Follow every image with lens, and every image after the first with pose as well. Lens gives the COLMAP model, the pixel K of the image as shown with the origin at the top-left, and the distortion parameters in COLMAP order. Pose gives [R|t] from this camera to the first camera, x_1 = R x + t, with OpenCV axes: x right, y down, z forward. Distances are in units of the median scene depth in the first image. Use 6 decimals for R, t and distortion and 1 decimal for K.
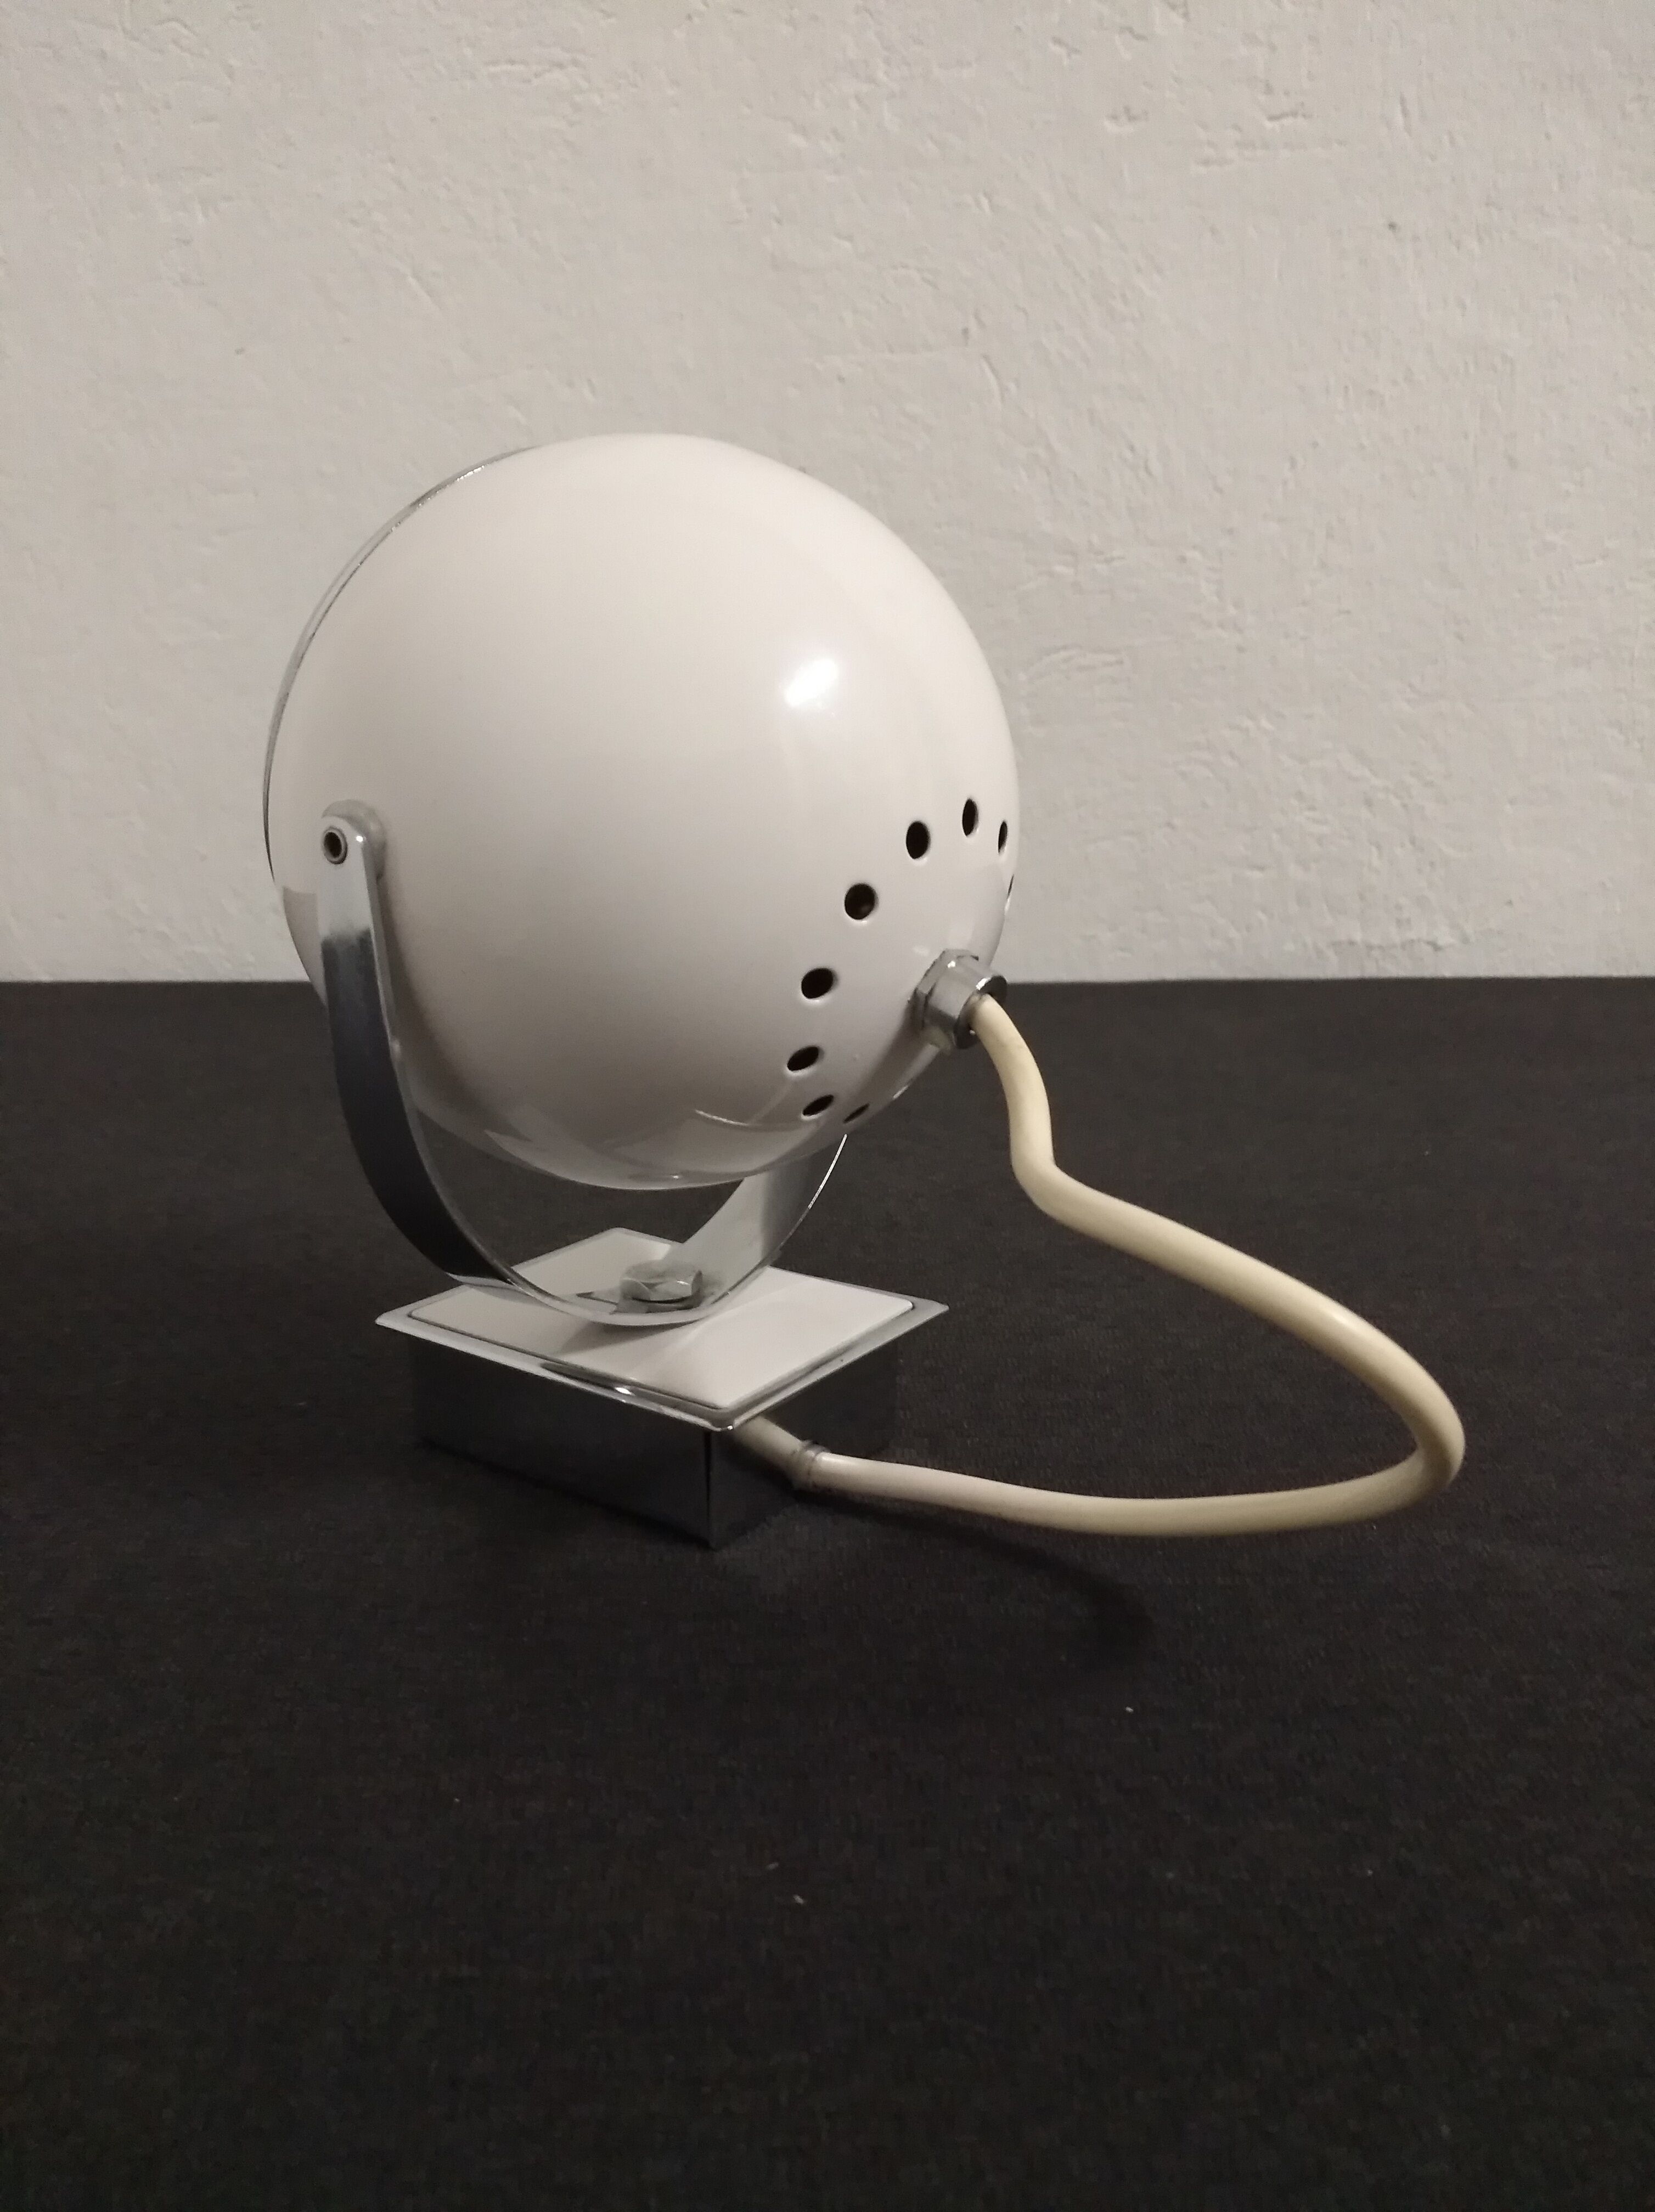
lens RADIAL K [[1733.9, 0, 827.5], [0, 1733.9, 1106.0], [0, 0, 1]] dist [-0.037807, 0.069825]
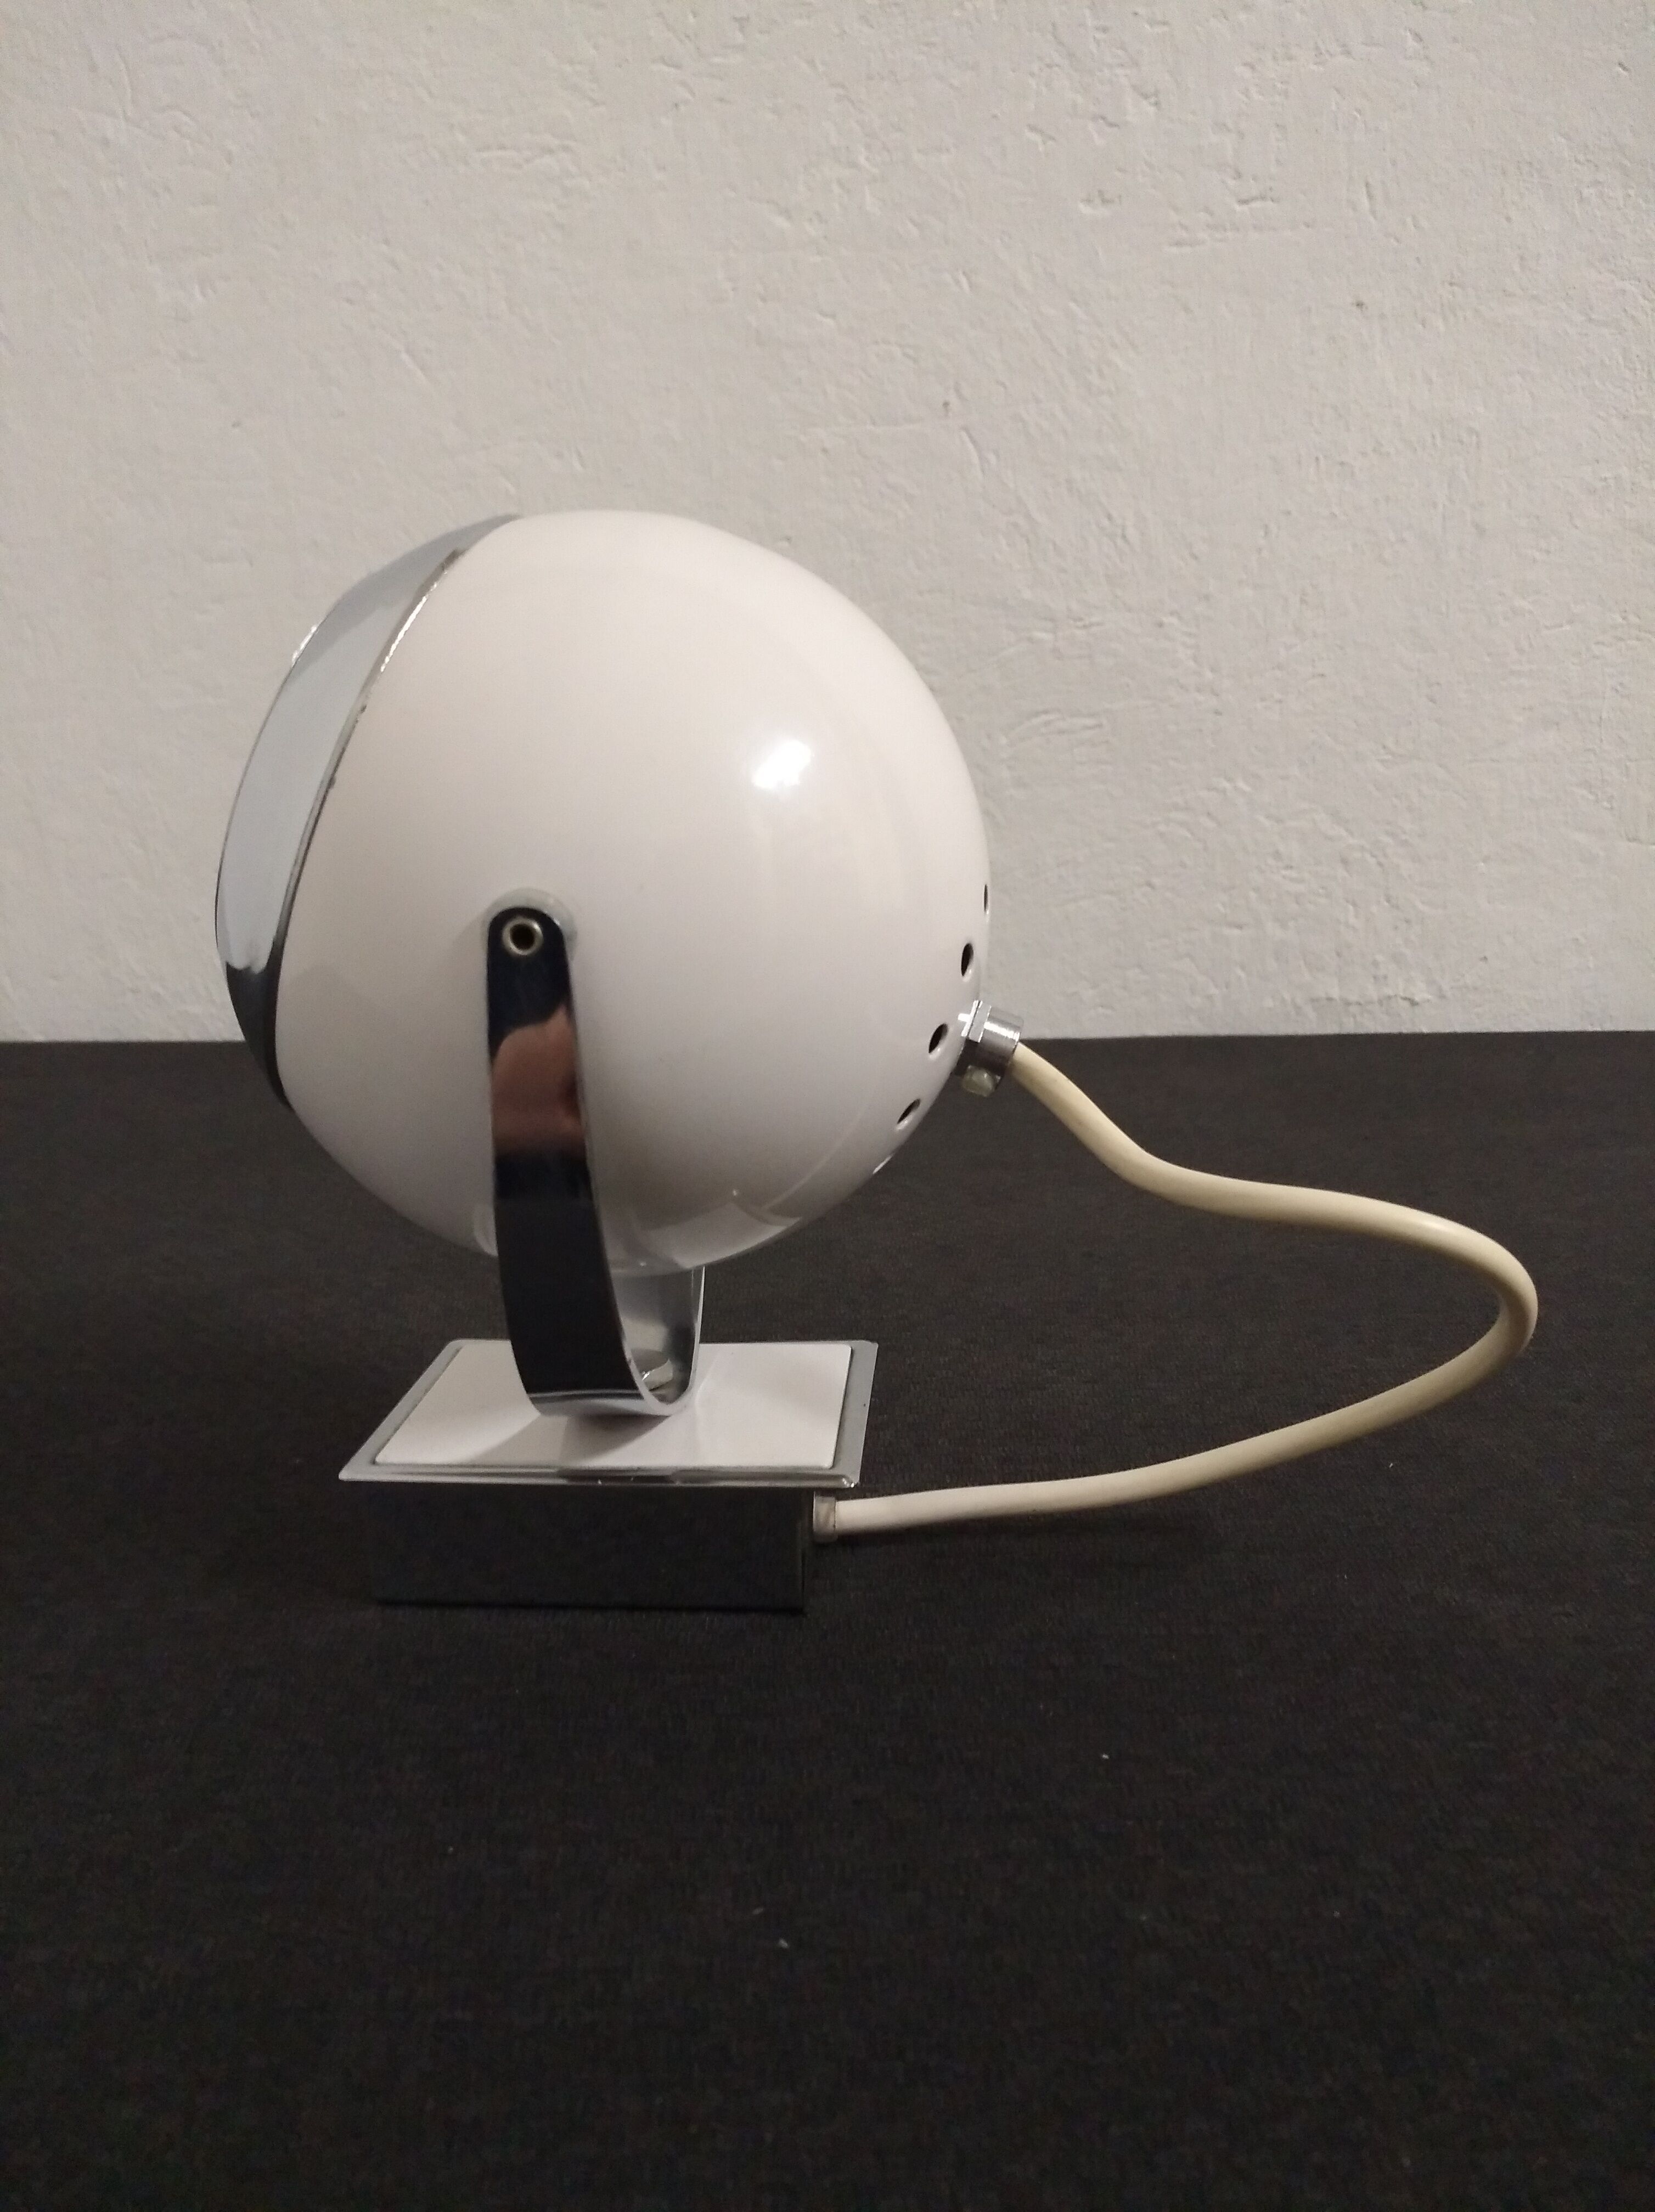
lens RADIAL K [[1733.9, 0, 827.5], [0, 1733.9, 1106.0], [0, 0, 1]] dist [-0.037807, 0.069825]
pose [[0.999970, -0.003614, 0.006885, 0.001107], [0.003821, 0.999537, -0.030176, -0.002233], [-0.006773, 0.030202, 0.999521, -0.011495]]
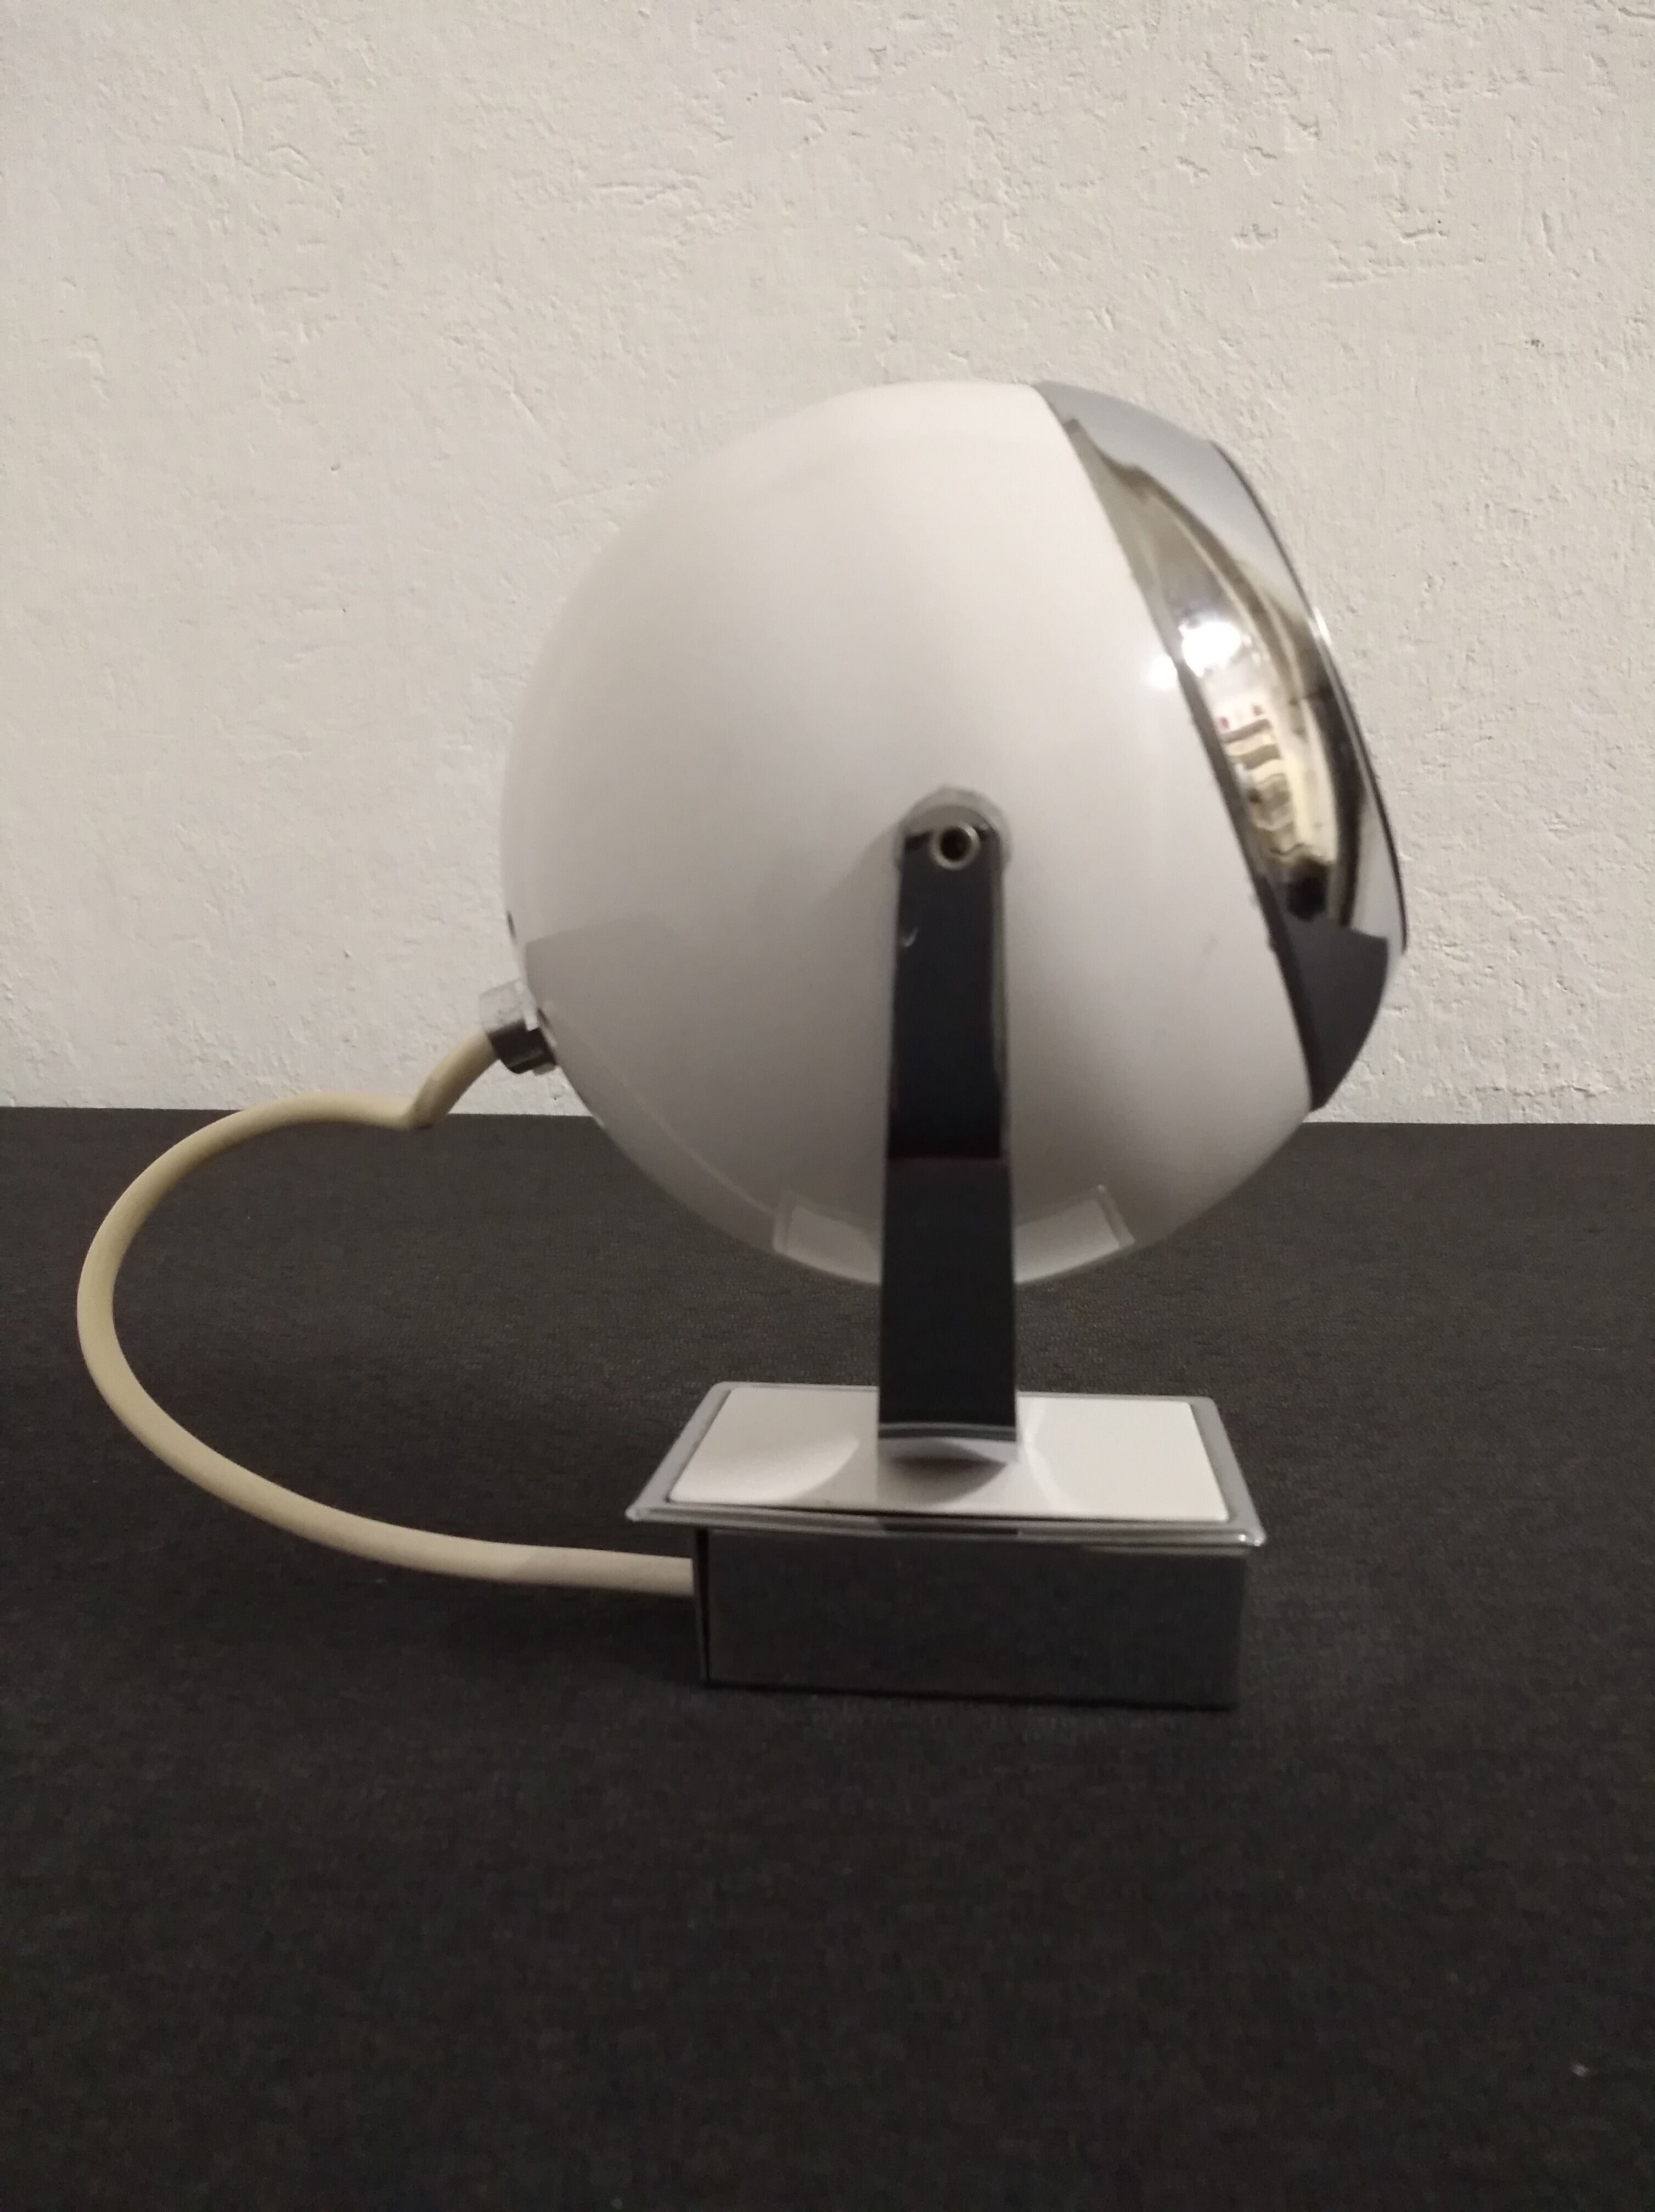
lens RADIAL K [[1724.2, 0, 829.8], [0, 1724.2, 1106.9], [0, 0, 1]] dist [-0.044673, 0.081749]
pose [[0.999590, 0.014702, -0.024569, -0.034174], [-0.017021, 0.995134, -0.097045, 0.011752], [0.023022, 0.097423, 0.994977, 0.083026]]
